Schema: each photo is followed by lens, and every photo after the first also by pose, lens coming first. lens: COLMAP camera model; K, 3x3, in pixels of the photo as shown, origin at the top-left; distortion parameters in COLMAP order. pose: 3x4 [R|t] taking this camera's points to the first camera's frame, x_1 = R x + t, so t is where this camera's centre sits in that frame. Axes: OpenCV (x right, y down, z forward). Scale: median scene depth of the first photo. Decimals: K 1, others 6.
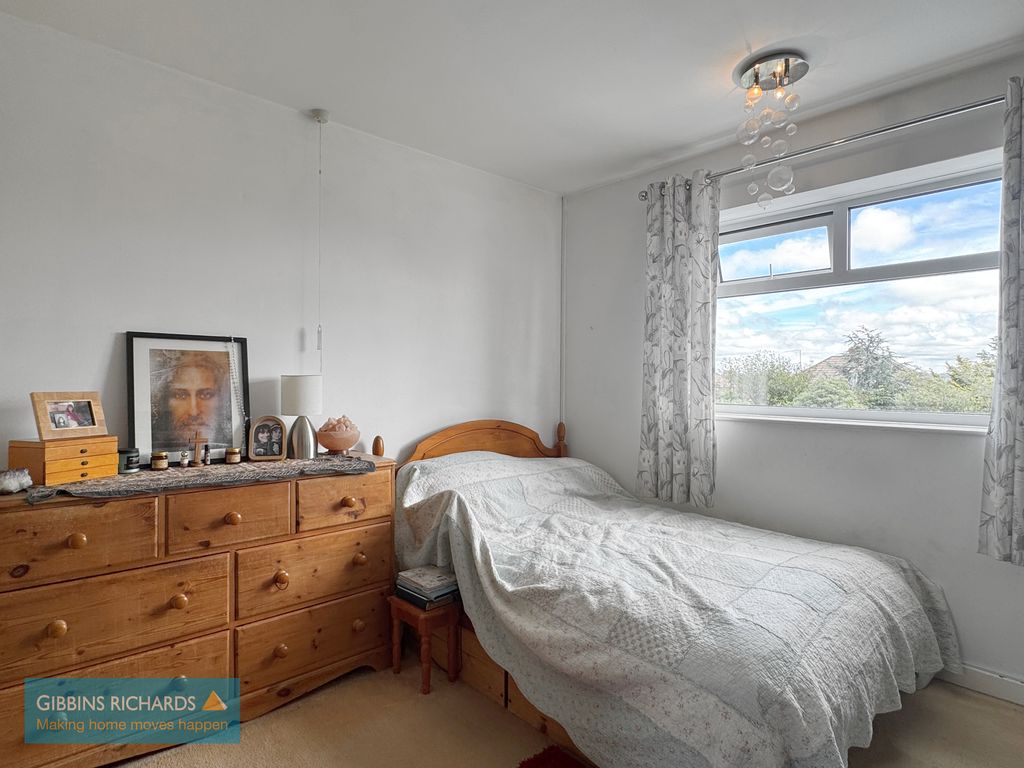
lens RADIAL K [[549.1, 0, 513.4], [0, 549.1, 386.7], [0, 0, 1]] dist [0.003007, 0.003459]
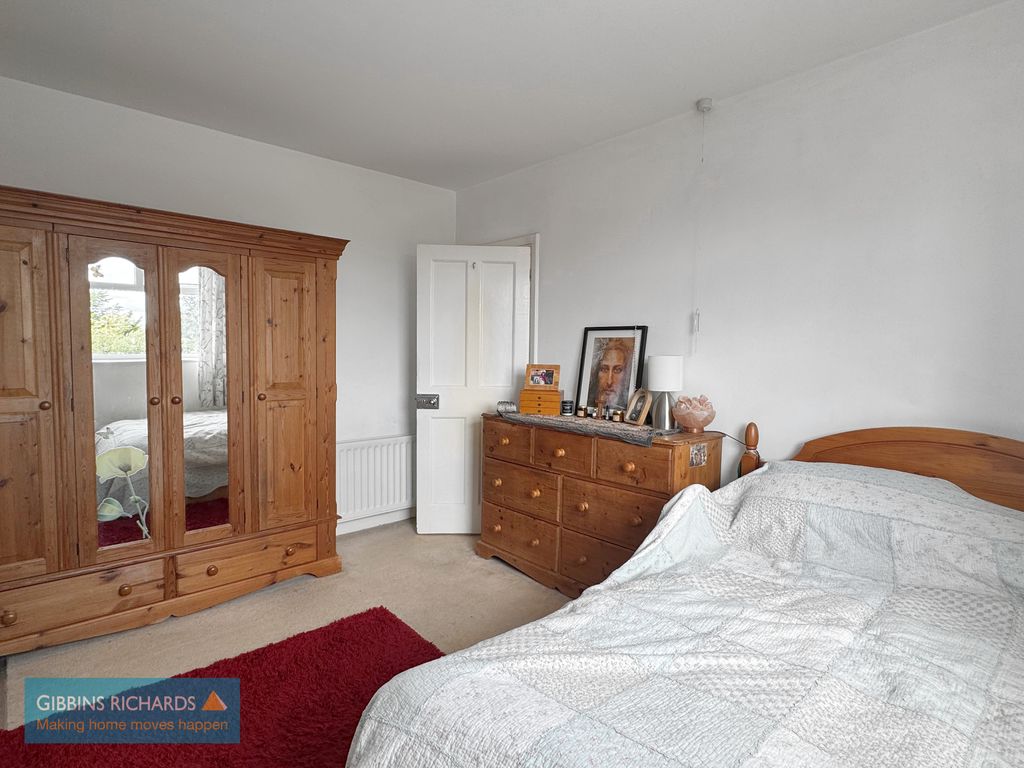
lens RADIAL K [[549.1, 0, 513.7], [0, 549.1, 381.6], [0, 0, 1]] dist [0.003007, 0.003459]
pose [[0.000421, 0.039633, -0.999214, 0.813609], [-0.030109, 0.998762, 0.039602, -0.002334], [0.999547, 0.030069, 0.001613, 0.753363]]
